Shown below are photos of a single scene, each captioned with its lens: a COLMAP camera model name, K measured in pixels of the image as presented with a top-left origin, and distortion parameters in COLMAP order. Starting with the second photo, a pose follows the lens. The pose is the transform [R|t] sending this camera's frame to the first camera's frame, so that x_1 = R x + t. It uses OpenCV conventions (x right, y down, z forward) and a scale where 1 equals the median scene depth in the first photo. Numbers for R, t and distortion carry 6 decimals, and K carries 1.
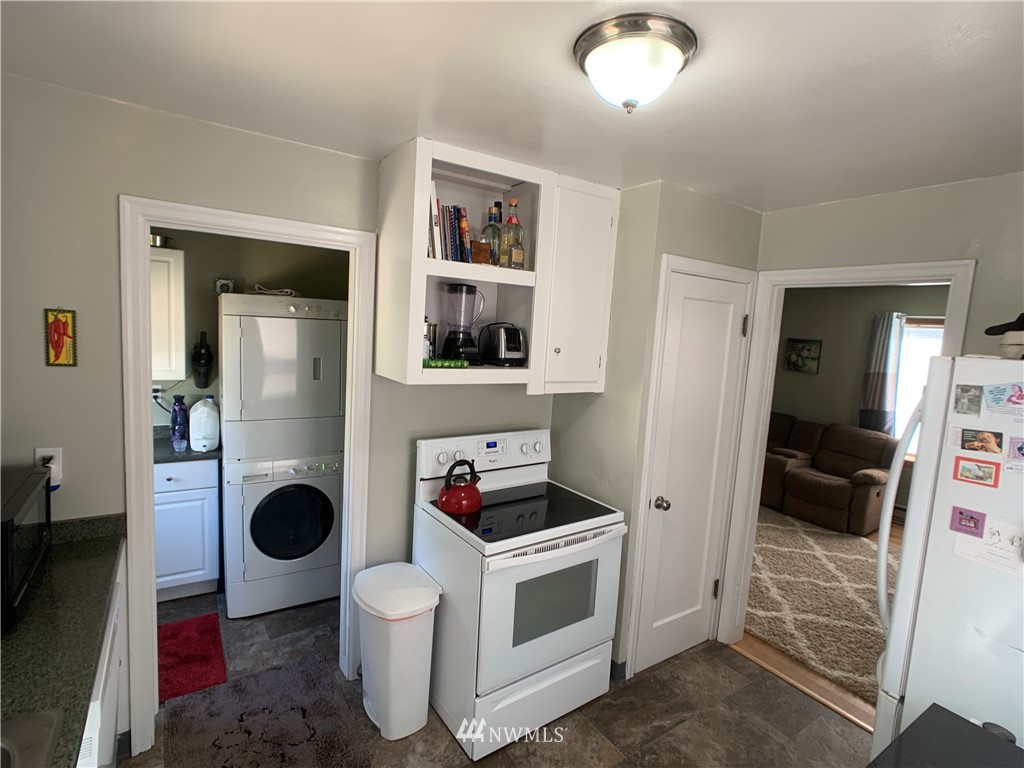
lens RADIAL K [[507.5, 0, 513.4], [0, 507.5, 381.2], [0, 0, 1]] dist [-0.020688, 0.009177]
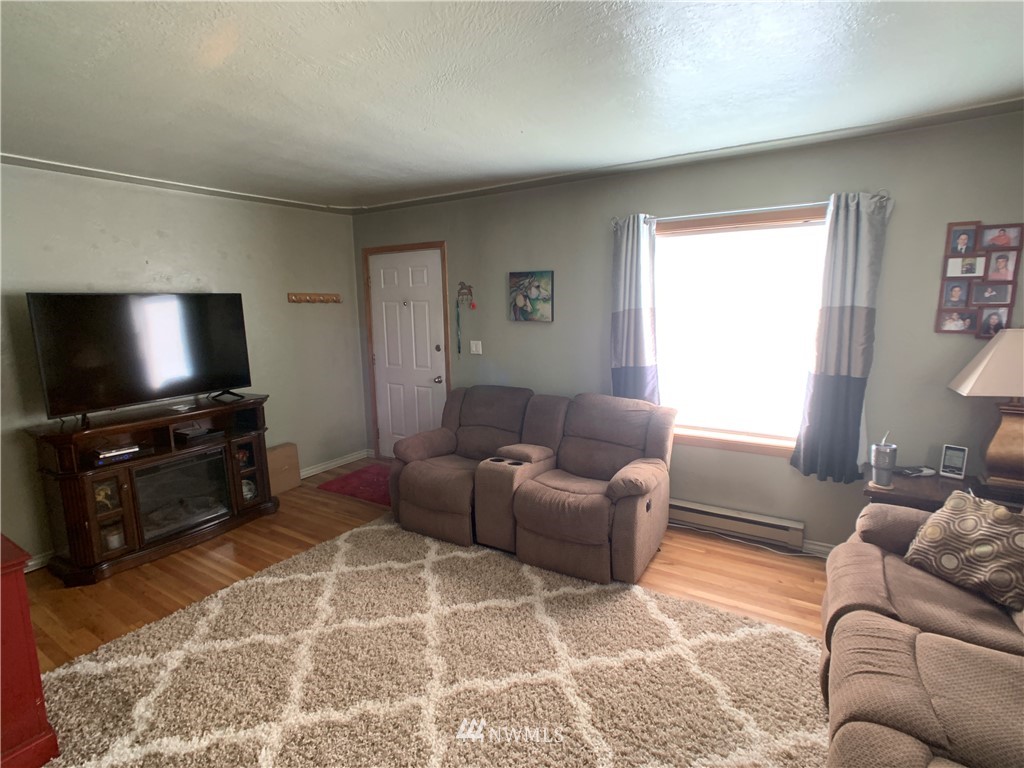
lens RADIAL K [[507.5, 0, 517.2], [0, 507.5, 375.3], [0, 0, 1]] dist [-0.020688, 0.009177]
pose [[0.915216, -0.131615, 0.380865, 0.709295], [0.115919, 0.991196, 0.063974, 0.017544], [-0.385932, -0.014401, 0.922415, 0.961476]]
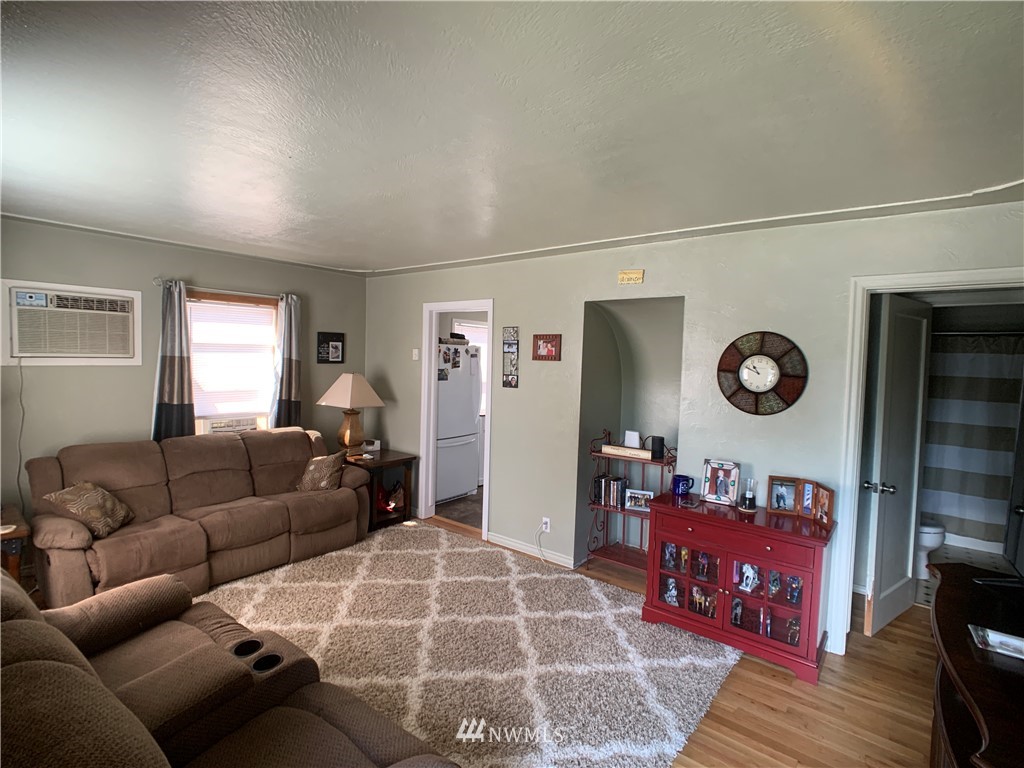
lens RADIAL K [[507.5, 0, 512.1], [0, 507.5, 376.2], [0, 0, 1]] dist [-0.020688, 0.009177]
pose [[-0.950205, -0.076811, -0.302010, 1.058447], [-0.118076, 0.985627, 0.120823, -0.196089], [0.288388, 0.150467, -0.945617, 2.915657]]
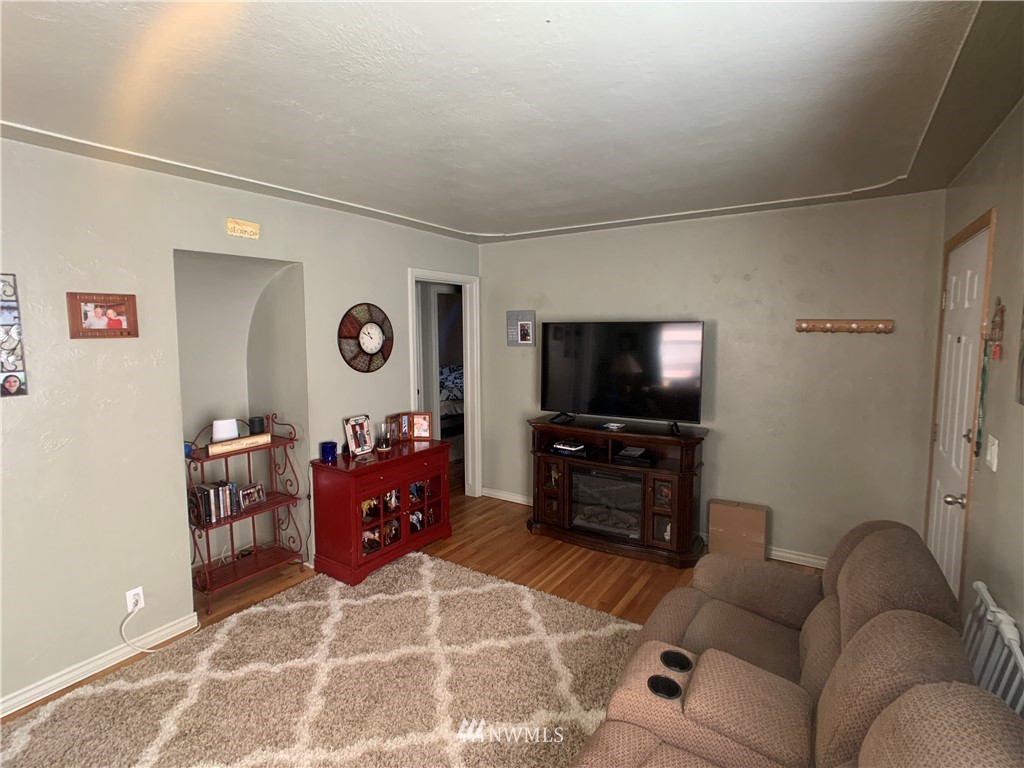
lens RADIAL K [[507.5, 0, 520.5], [0, 507.5, 368.9], [0, 0, 1]] dist [-0.020688, 0.009177]
pose [[0.393811, 0.018057, -0.919014, 1.672672], [-0.072824, 0.997277, -0.011612, -0.046314], [0.916302, 0.071499, 0.394053, 1.726670]]
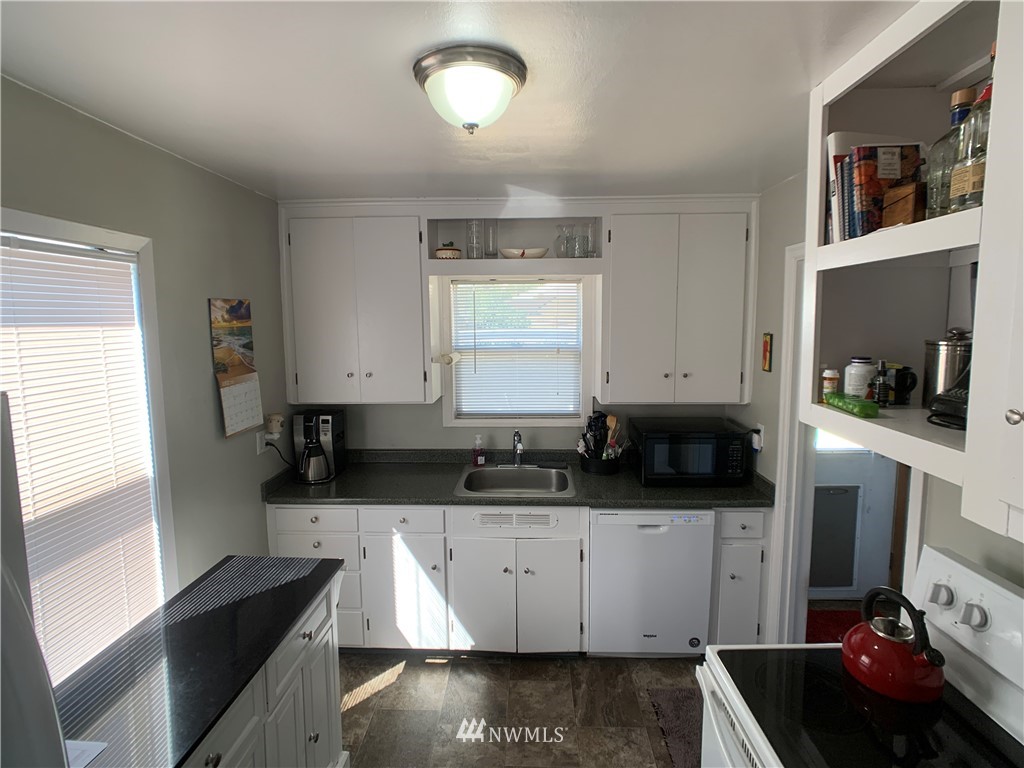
lens RADIAL K [[507.5, 0, 514.6], [0, 507.5, 370.8], [0, 0, 1]] dist [-0.020688, 0.009177]
pose [[-0.585565, 0.031544, -0.810011, 0.528251], [-0.111756, 0.986559, 0.119210, -0.088850], [0.802885, 0.160329, -0.574170, 0.883234]]
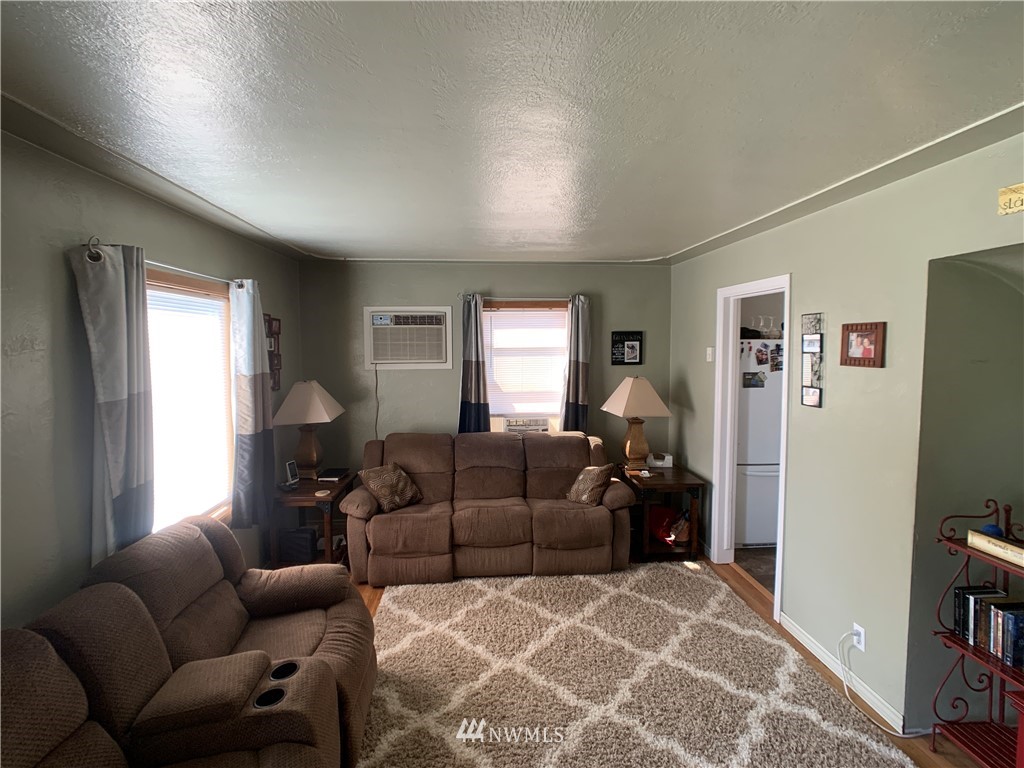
lens RADIAL K [[507.5, 0, 511.5], [0, 507.5, 370.2], [0, 0, 1]] dist [-0.020688, 0.009177]
pose [[-0.867598, -0.086476, 0.489689, 0.566126], [0.002596, 0.983962, 0.178361, -0.231412], [-0.497259, 0.156017, -0.853459, 2.563383]]
